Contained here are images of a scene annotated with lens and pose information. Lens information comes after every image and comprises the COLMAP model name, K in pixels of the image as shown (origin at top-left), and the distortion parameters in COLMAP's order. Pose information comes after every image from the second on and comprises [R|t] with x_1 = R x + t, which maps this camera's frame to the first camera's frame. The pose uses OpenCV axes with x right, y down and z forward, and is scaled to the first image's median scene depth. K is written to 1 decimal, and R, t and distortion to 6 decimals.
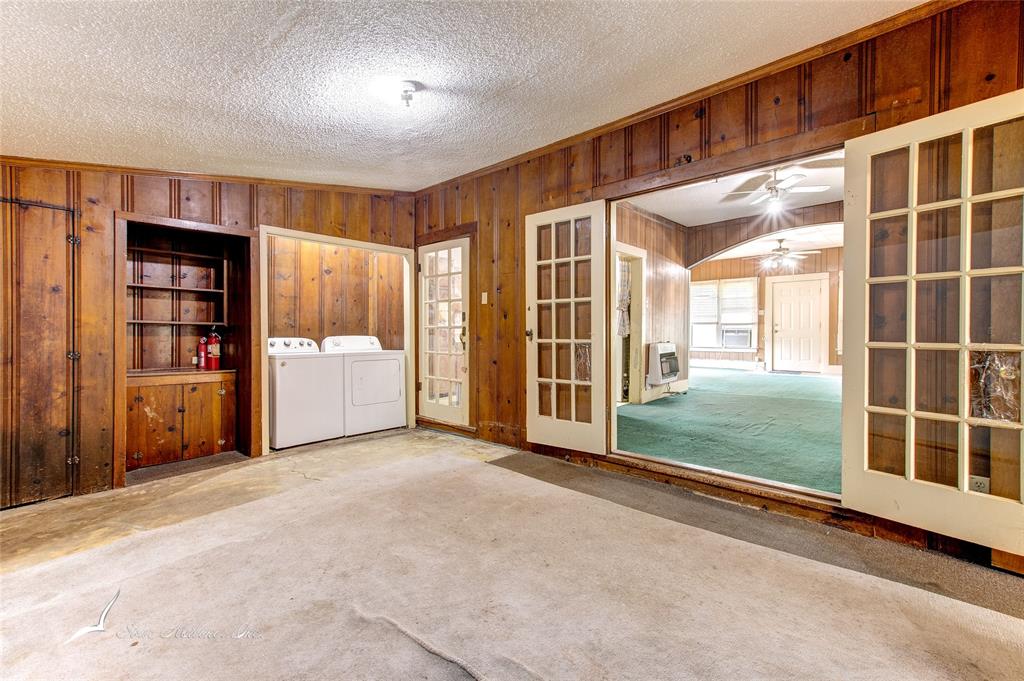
lens RADIAL K [[444.4, 0, 516.2], [0, 444.4, 332.0], [0, 0, 1]] dist [0.002866, 0.000250]
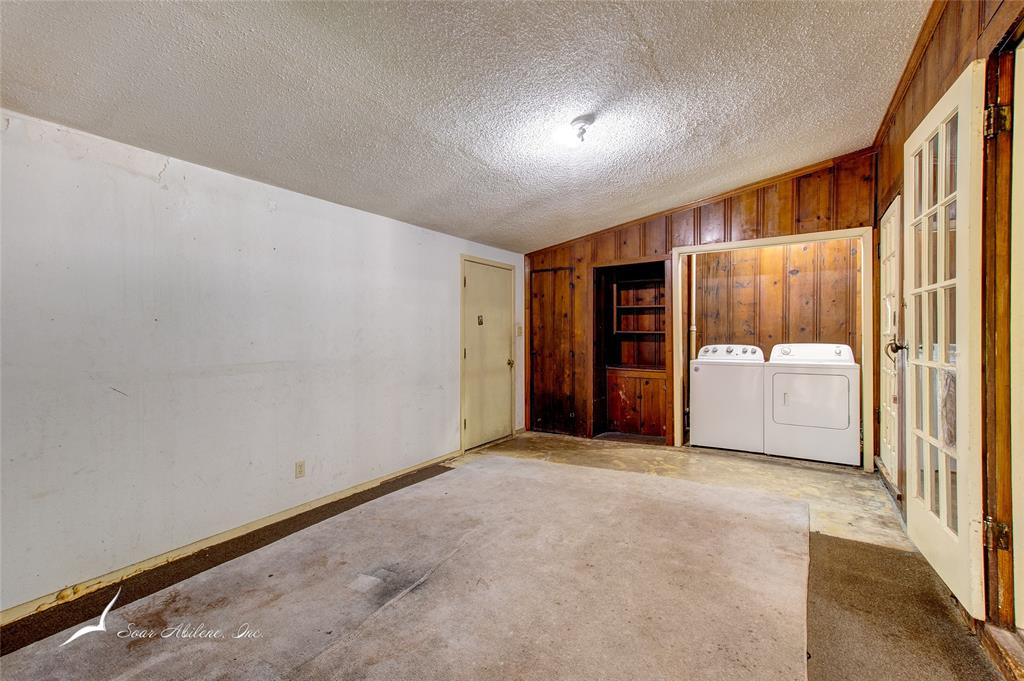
lens RADIAL K [[437.4, 0, 512.0], [0, 437.4, 340.5], [0, 0, 1]] dist [0.001251, 0.000189]
pose [[0.167918, 0.013509, -0.985708, 0.555021], [0.006438, 0.999870, 0.014799, -0.021139], [0.985780, -0.008831, 0.167809, 0.445384]]
